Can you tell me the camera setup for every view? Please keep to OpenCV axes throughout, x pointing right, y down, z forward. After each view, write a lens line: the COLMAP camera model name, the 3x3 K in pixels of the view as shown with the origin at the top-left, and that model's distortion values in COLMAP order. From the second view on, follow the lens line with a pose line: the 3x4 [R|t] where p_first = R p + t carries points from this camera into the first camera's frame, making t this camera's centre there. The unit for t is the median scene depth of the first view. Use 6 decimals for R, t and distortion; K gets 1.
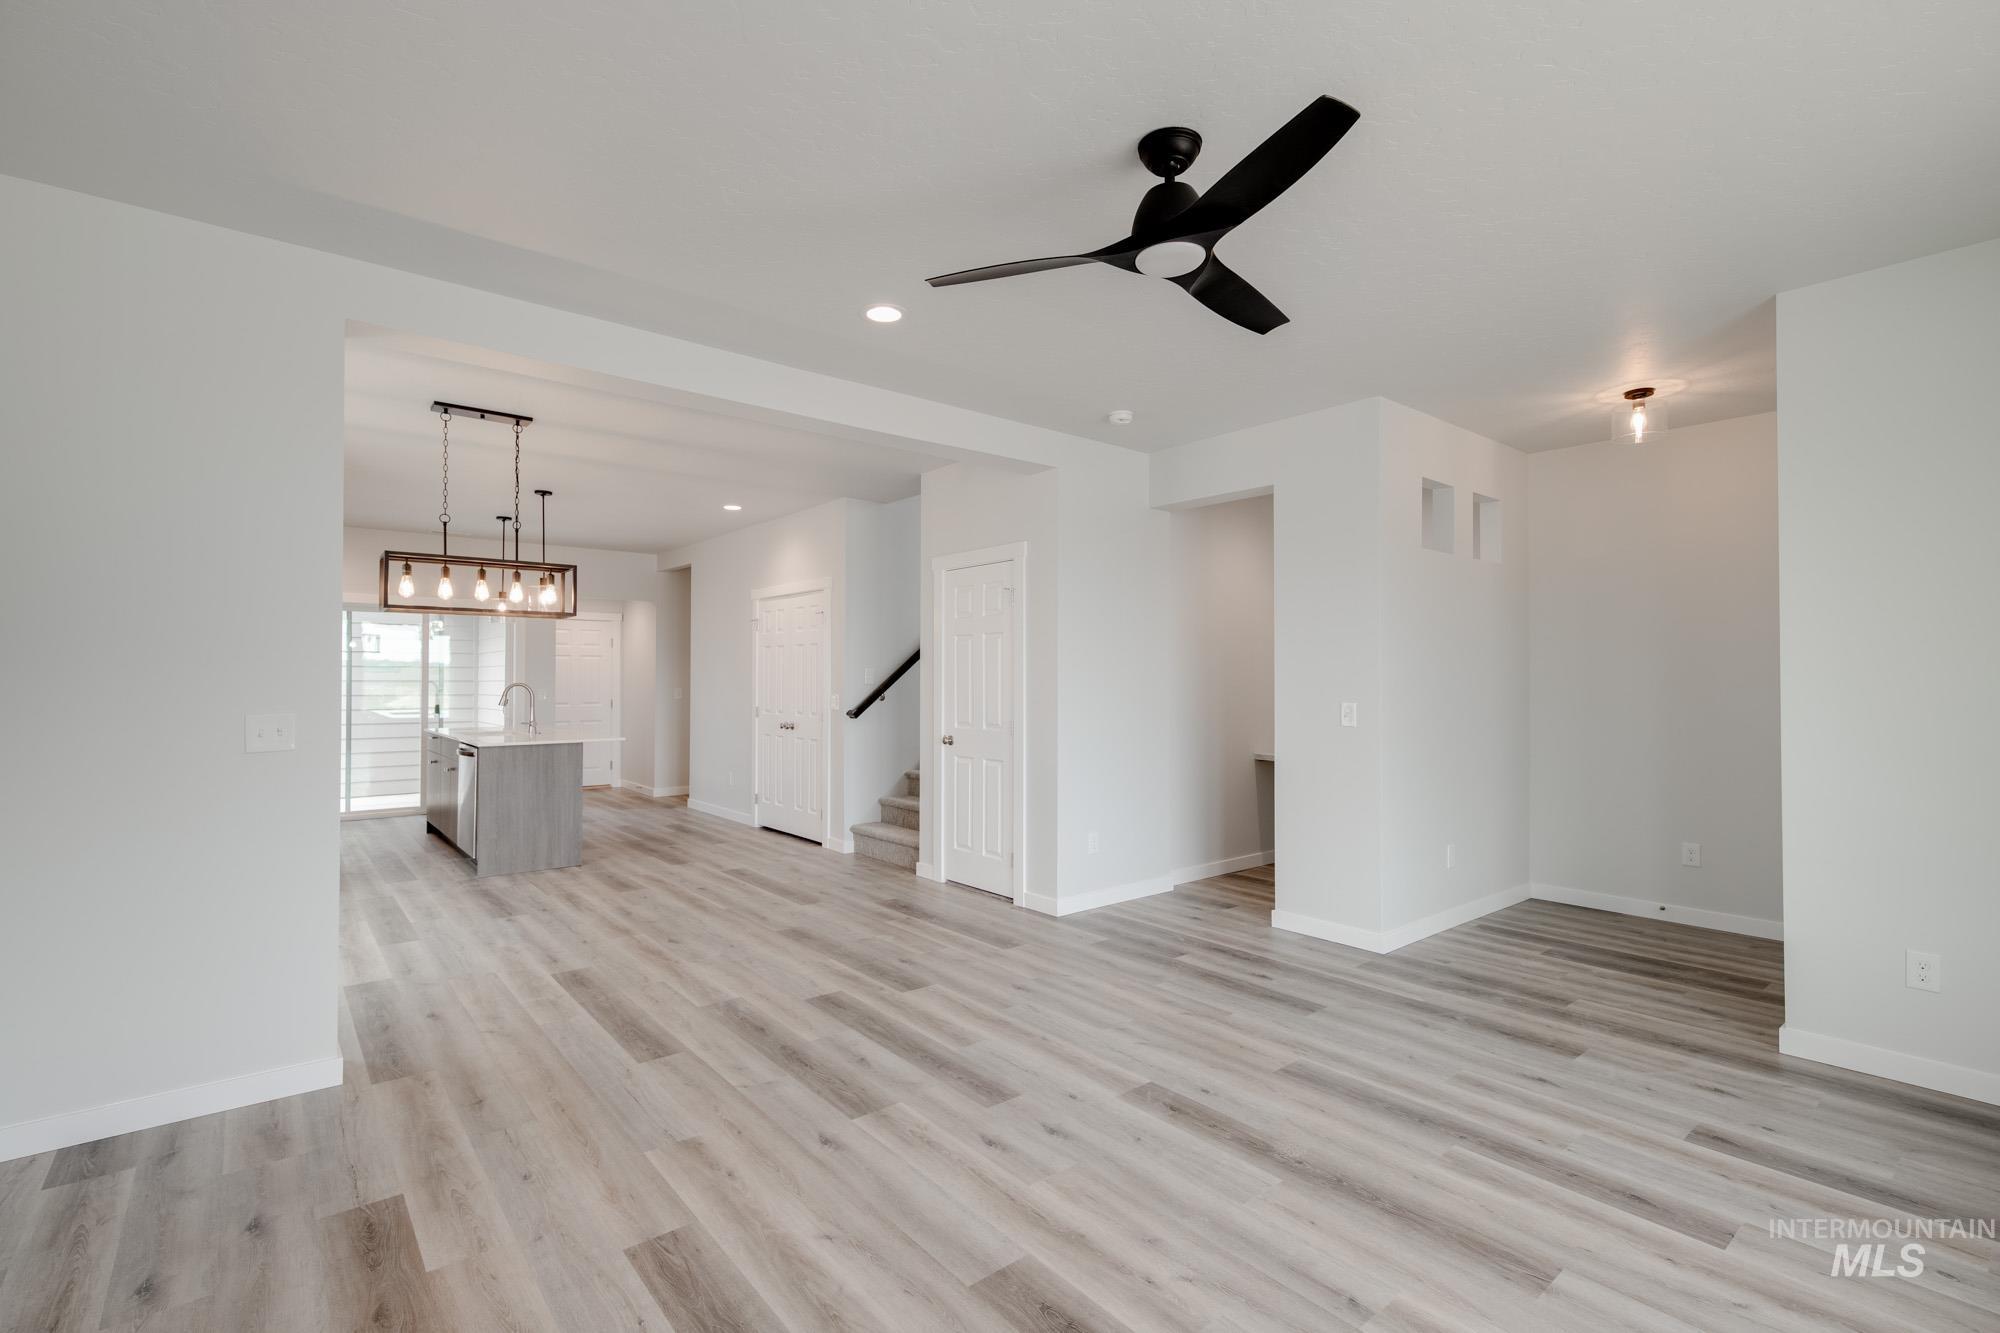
lens RADIAL K [[922.6, 0, 1016.2], [0, 922.6, 667.0], [0, 0, 1]] dist [0.018648, -0.010148]
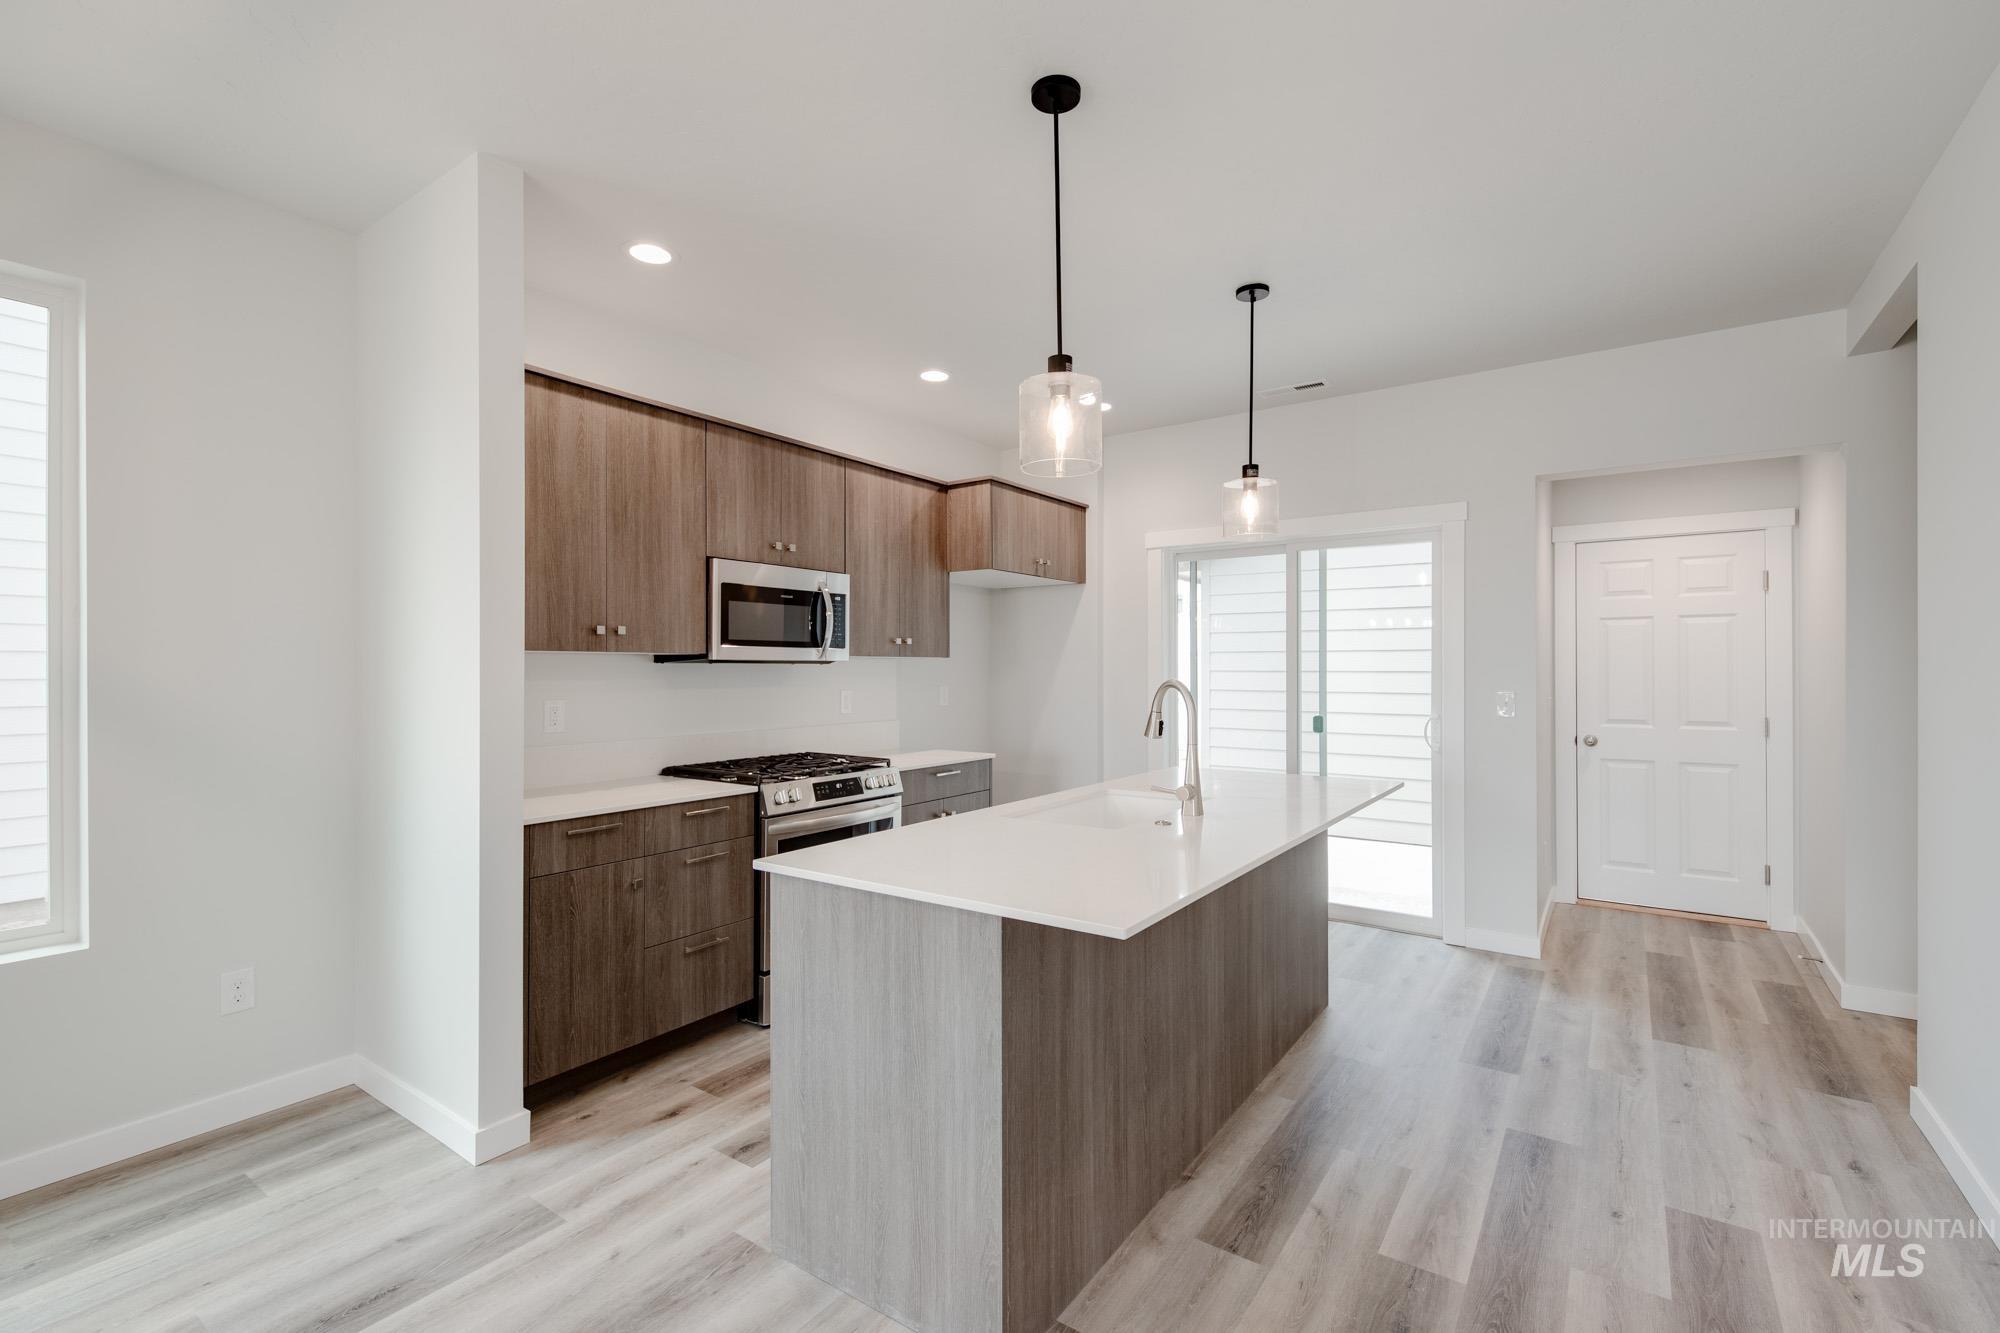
lens RADIAL K [[889.4, 0, 992.7], [0, 889.4, 665.7], [0, 0, 1]] dist [0.014249, -0.006737]
pose [[0.258928, -0.003721, -0.965890, -0.413773], [0.011285, 0.999936, -0.000827, 0.021177], [0.965831, -0.010686, 0.258953, 1.713515]]
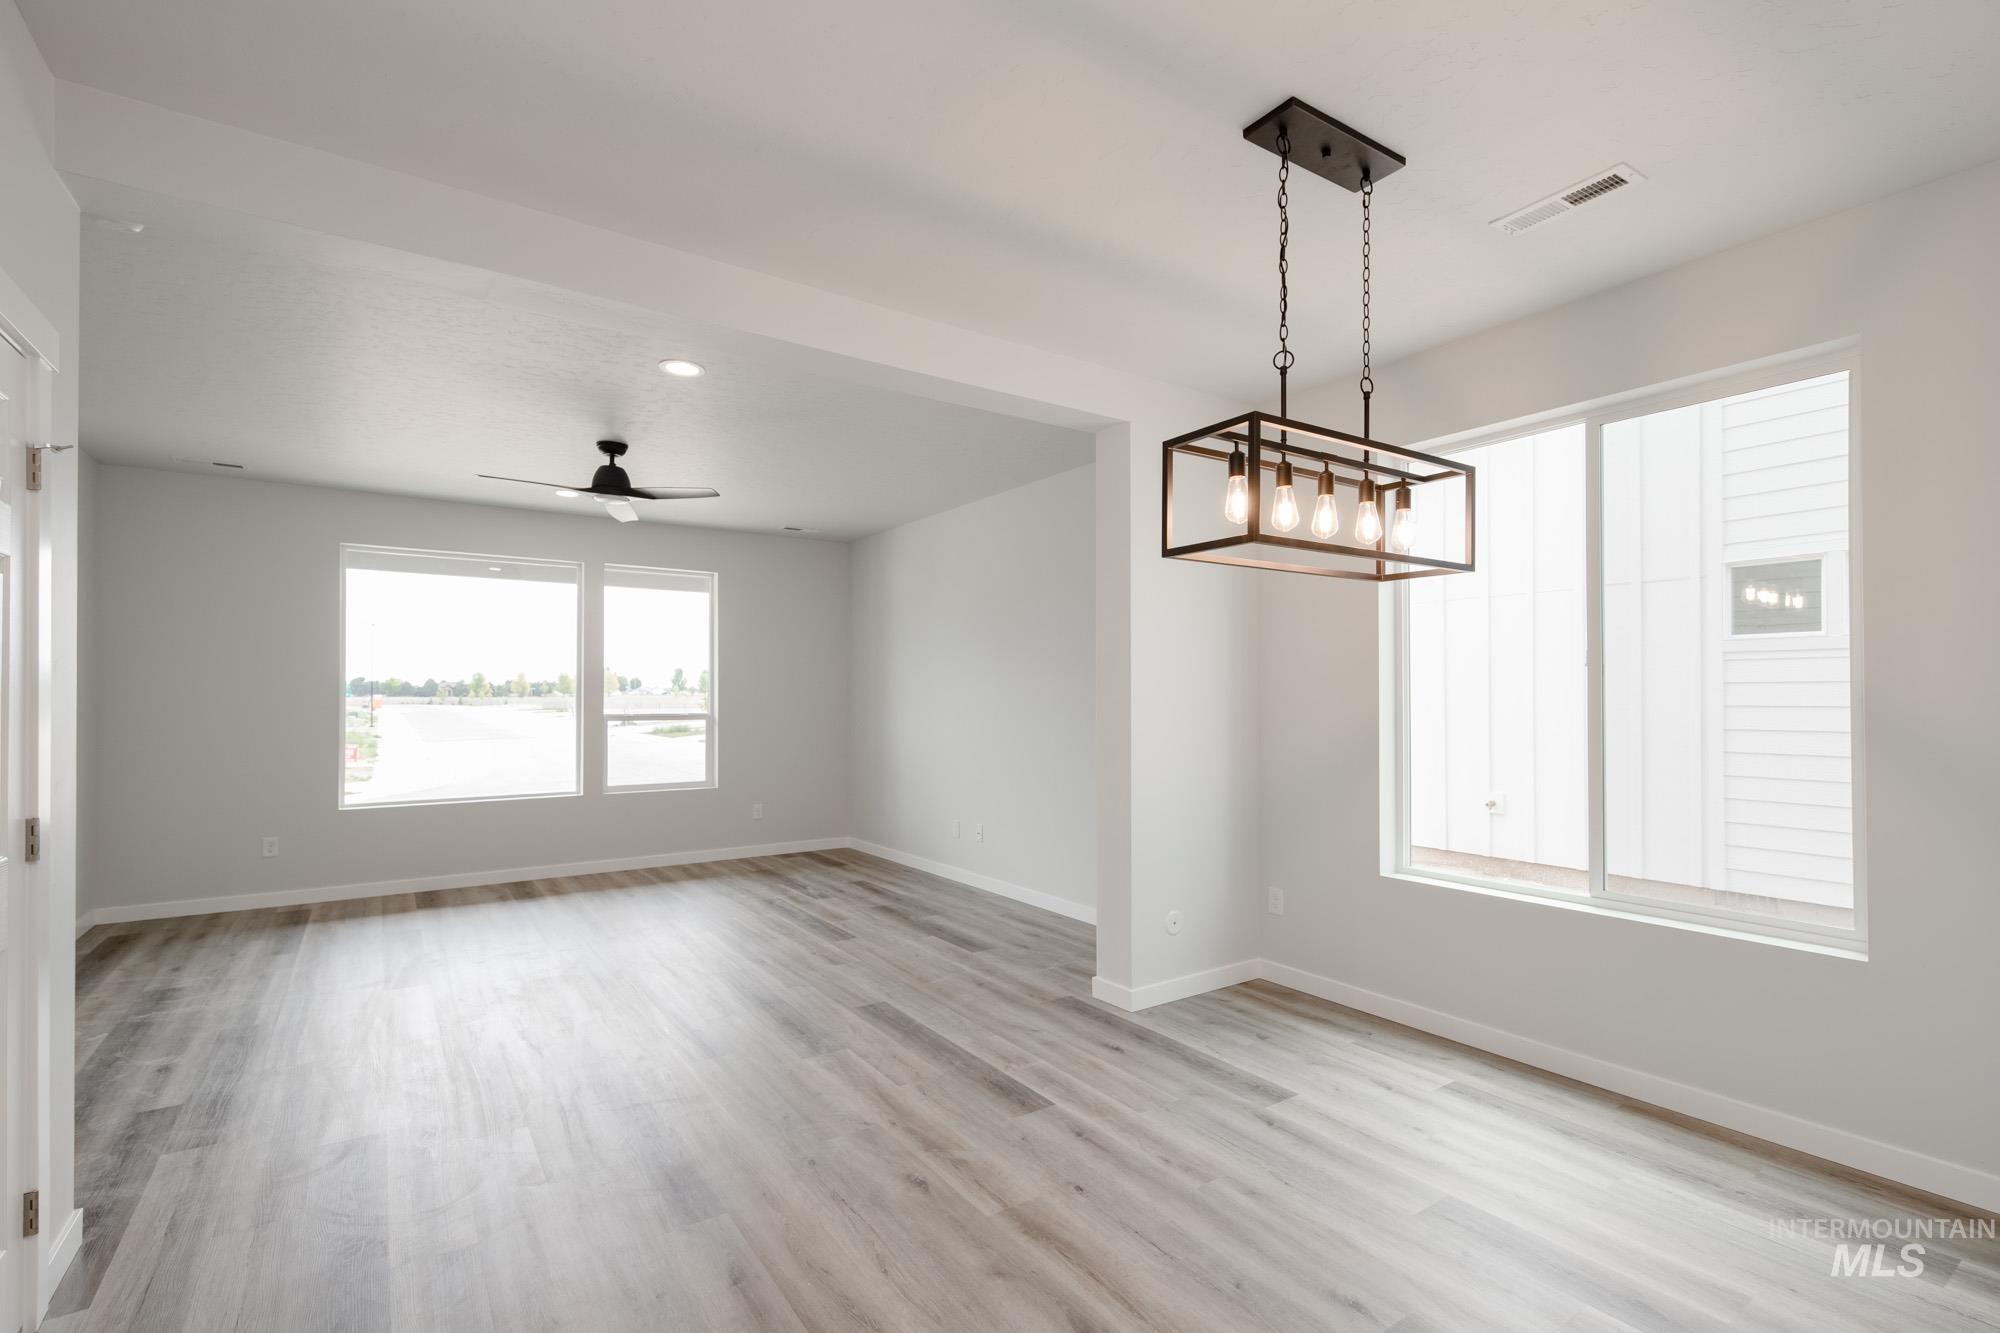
lens RADIAL K [[903.3, 0, 999.7], [0, 903.3, 691.6], [0, 0, 1]] dist [0.011832, -0.000563]
pose [[-0.995377, 0.000280, 0.096047, -0.617134], [-0.001476, 0.999833, -0.018215, 0.024493], [-0.096036, -0.018272, -0.995210, 2.010734]]
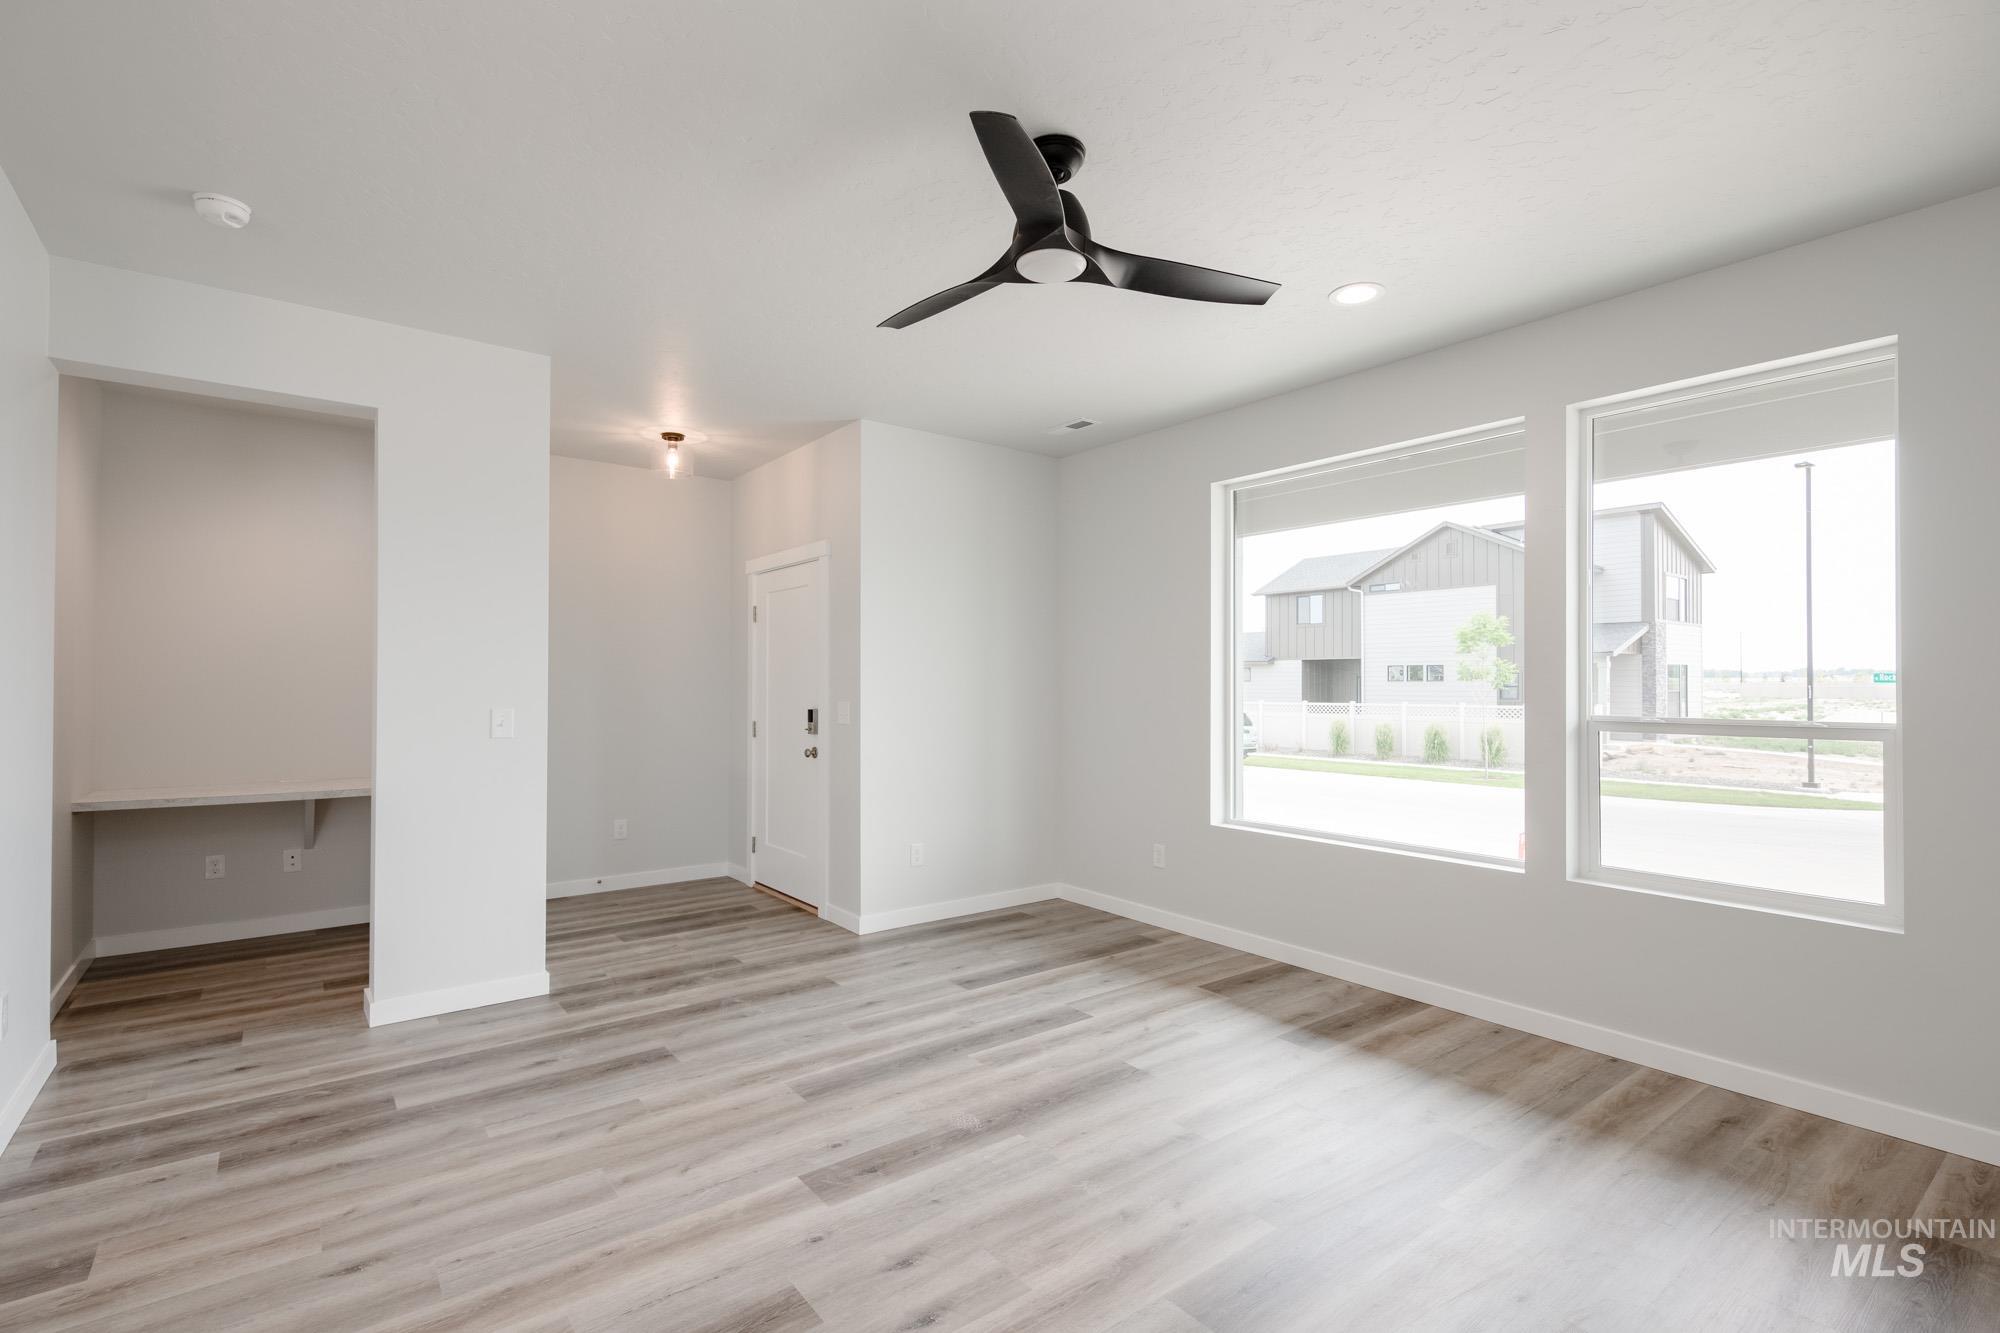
lens RADIAL K [[895.1, 0, 979.7], [0, 895.1, 673.2], [0, 0, 1]] dist [0.003226, -0.000383]
pose [[0.051211, 0.009094, 0.998646, -0.547902], [-0.014031, 0.999866, -0.008385, 0.009686], [-0.998589, -0.013583, 0.051332, 0.697520]]
